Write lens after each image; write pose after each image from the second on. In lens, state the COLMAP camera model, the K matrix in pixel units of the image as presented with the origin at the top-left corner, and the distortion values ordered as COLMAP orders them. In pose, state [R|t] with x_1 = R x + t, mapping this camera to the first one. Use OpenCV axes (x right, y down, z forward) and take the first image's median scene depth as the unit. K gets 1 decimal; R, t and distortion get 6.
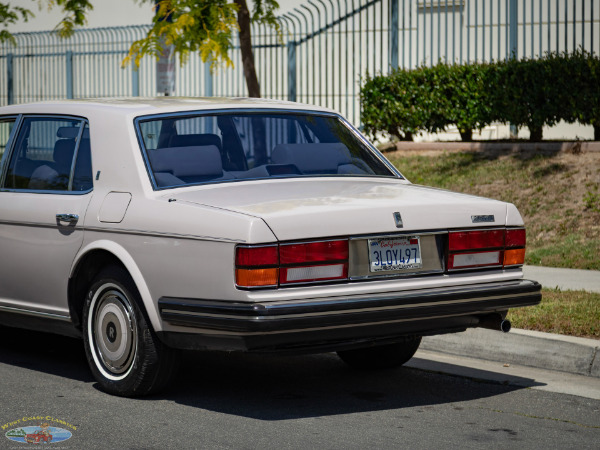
lens RADIAL K [[2104.0, 0, 297.1], [0, 2104.0, 226.2], [0, 0, 1]] dist [0.056454, -0.725479]
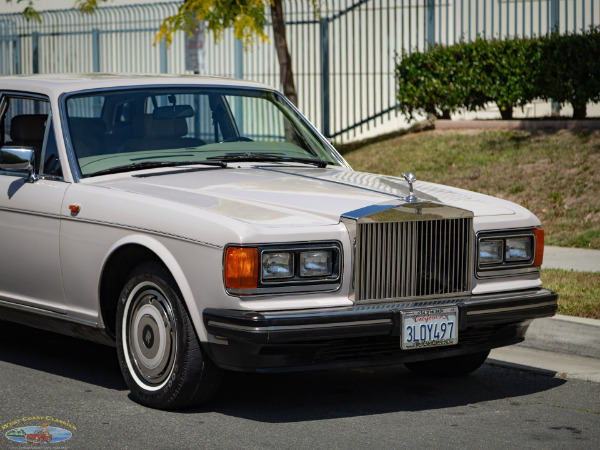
lens RADIAL K [[2083.3, 0, 315.7], [0, 2083.3, 223.8], [0, 0, 1]] dist [0.084110, -1.857470]
pose [[0.999990, -0.003407, -0.002882, -0.004730], [0.003430, 0.999960, 0.008210, -0.000476], [0.002854, -0.008220, 0.999962, 0.042309]]
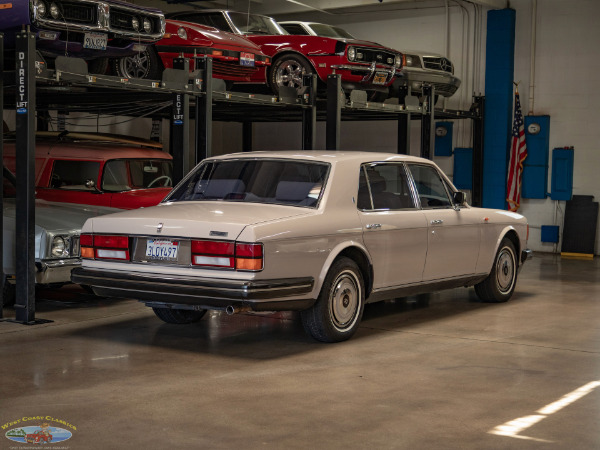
lens RADIAL K [[1211.8, 0, 278.0], [0, 1211.8, 225.2], [0, 0, 1]] dist [0.156968, 0.080019]
pose [[0.345243, 0.068245, -0.936029, 0.493095], [-0.079673, 0.995884, 0.043222, -0.027148], [0.935125, 0.059654, 0.349259, 0.416003]]
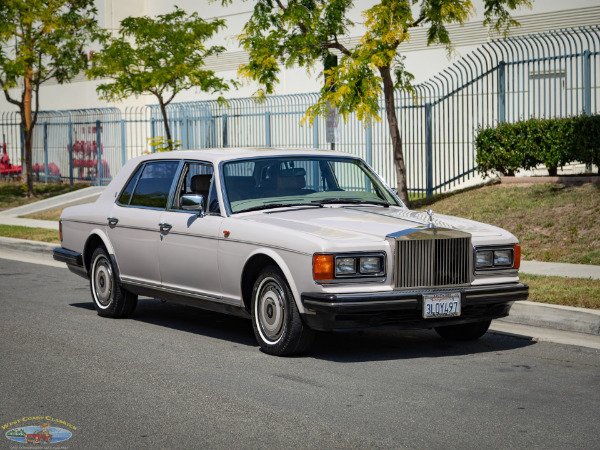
lens RADIAL K [[1729.3, 0, 299.2], [0, 1729.3, 225.6], [0, 0, 1]] dist [0.058356, 0.275874]
pose [[0.994572, -0.006171, -0.103868, 0.034893], [0.004704, 0.999886, -0.014364, 0.006990], [0.103944, 0.013798, 0.994487, -0.125892]]
